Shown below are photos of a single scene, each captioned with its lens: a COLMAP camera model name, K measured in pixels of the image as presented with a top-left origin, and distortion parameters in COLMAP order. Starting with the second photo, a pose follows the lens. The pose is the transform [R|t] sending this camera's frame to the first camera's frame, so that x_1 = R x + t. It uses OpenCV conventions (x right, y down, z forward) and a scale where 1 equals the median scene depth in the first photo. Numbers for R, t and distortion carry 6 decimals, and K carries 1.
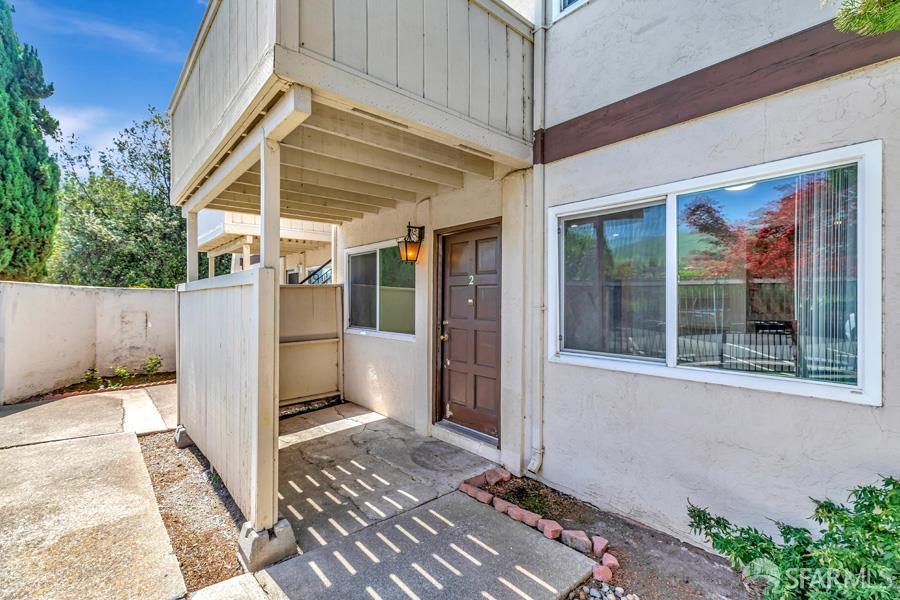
lens RADIAL K [[411.7, 0, 453.6], [0, 411.7, 299.1], [0, 0, 1]] dist [0.004252, 0.000231]
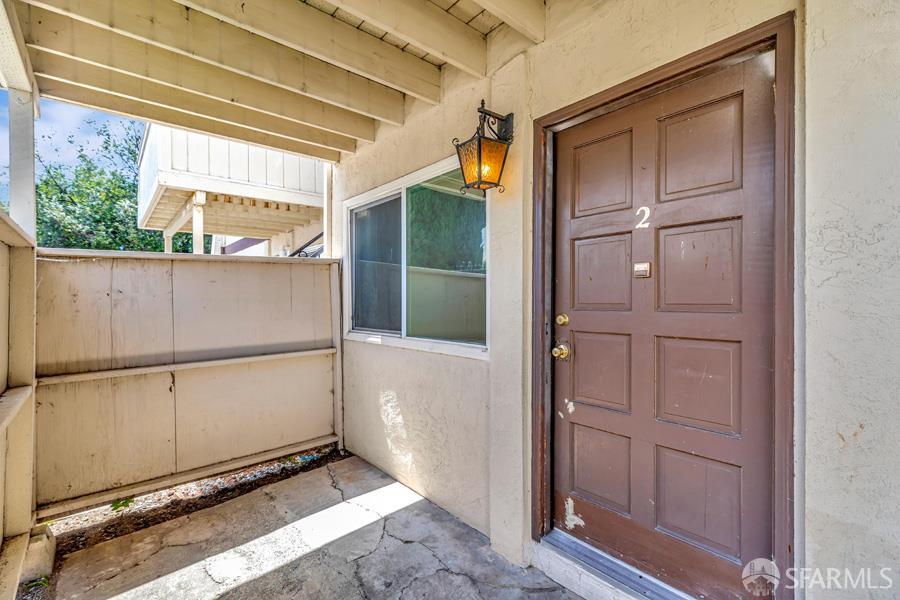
lens RADIAL K [[399.5, 0, 450.0], [0, 399.5, 300.0], [0, 0, 1]] dist [0.007593, 0.000205]
pose [[0.999970, -0.003757, -0.006783, -0.141115], [0.003725, 0.999982, -0.004756, 0.036657], [0.006801, 0.004730, 0.999966, 0.551663]]
